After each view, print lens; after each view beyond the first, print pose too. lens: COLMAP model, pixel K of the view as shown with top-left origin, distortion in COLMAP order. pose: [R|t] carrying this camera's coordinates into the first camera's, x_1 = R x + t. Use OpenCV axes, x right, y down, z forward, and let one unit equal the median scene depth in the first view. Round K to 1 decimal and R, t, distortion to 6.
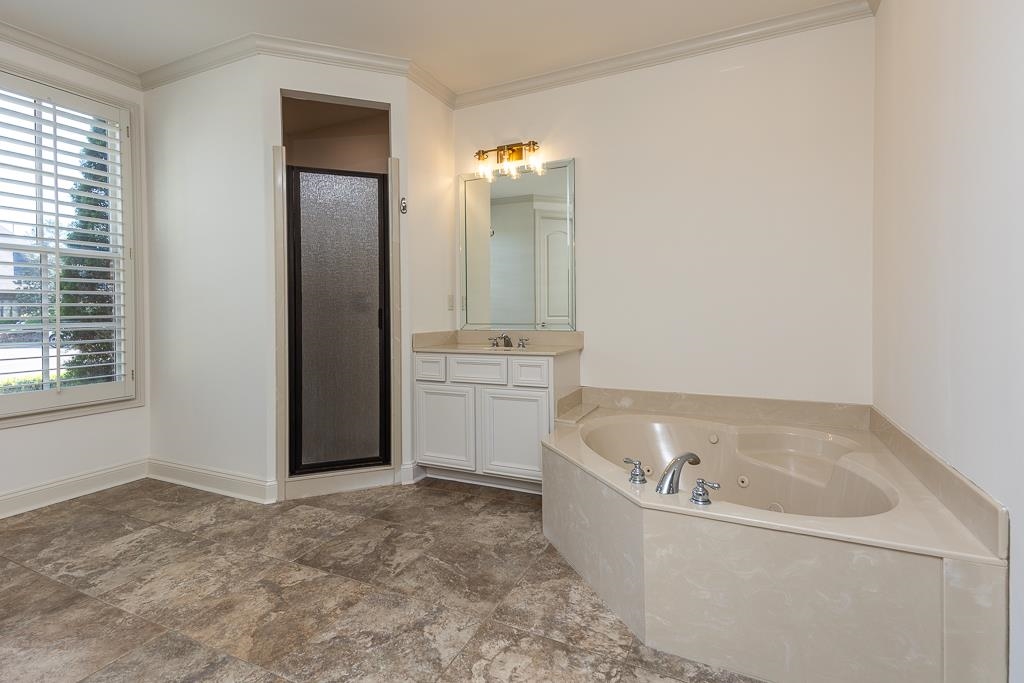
lens RADIAL K [[485.9, 0, 509.1], [0, 485.9, 316.1], [0, 0, 1]] dist [0.056988, -0.022912]
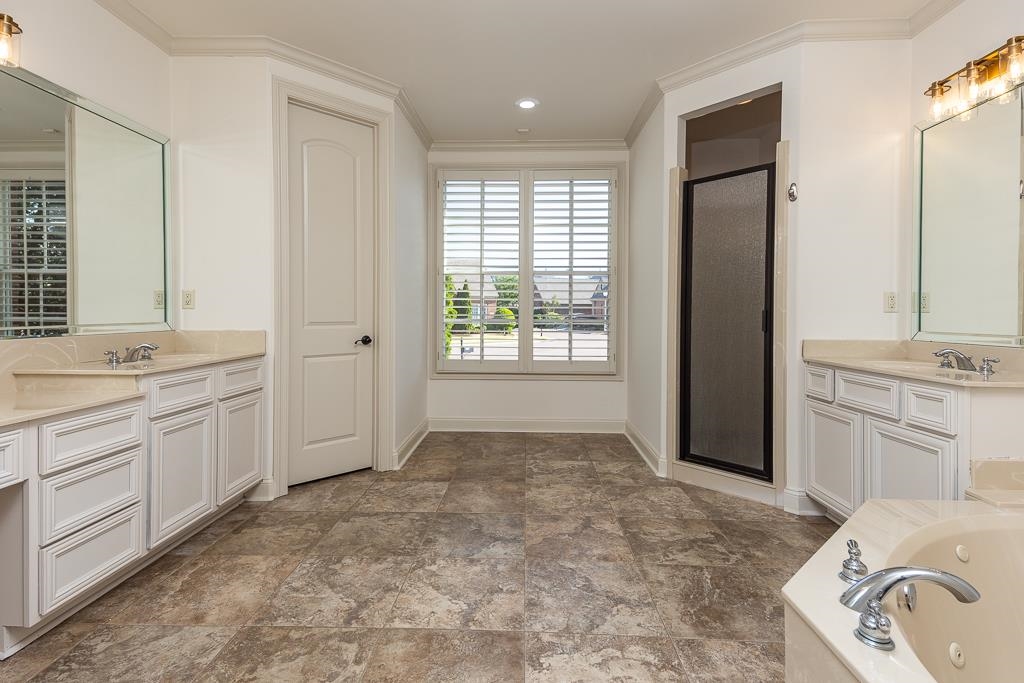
lens RADIAL K [[485.9, 0, 509.1], [0, 485.9, 316.1], [0, 0, 1]] dist [0.056988, -0.022912]
pose [[0.396436, 0.013530, -0.917963, 0.527587], [-0.015935, 0.999842, 0.007854, -0.005952], [0.917924, 0.011514, 0.396589, 0.247761]]
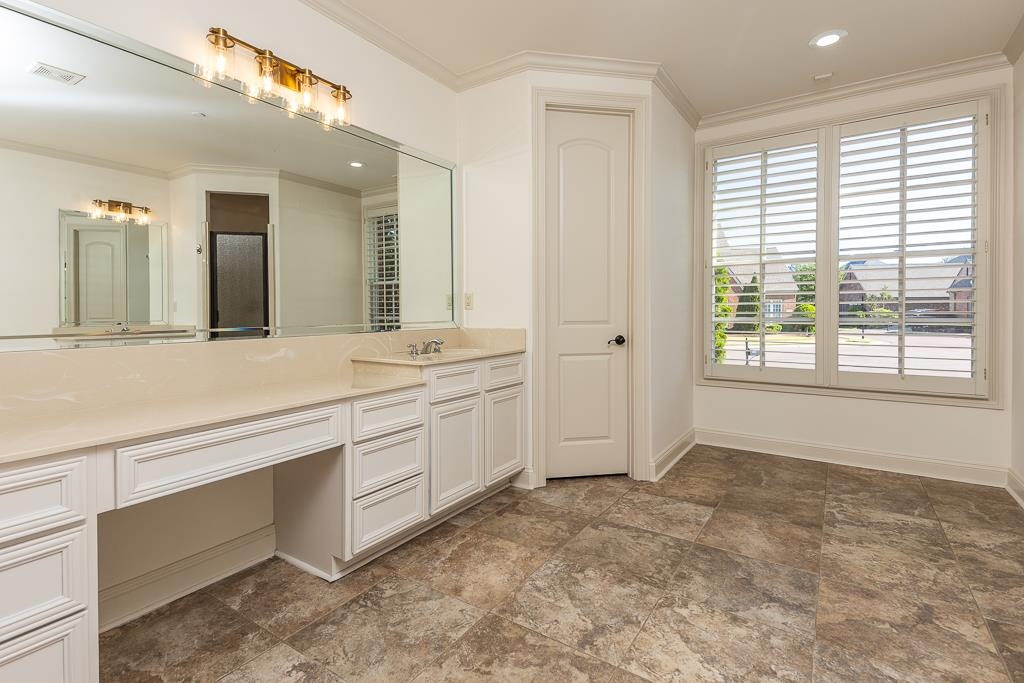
lens RADIAL K [[485.9, 0, 509.1], [0, 485.9, 316.1], [0, 0, 1]] dist [0.056988, -0.022912]
pose [[-0.145347, 0.016520, -0.989243, 0.445194], [-0.004820, 0.999837, 0.017405, -0.006995], [0.989369, 0.007298, -0.145243, 0.323353]]
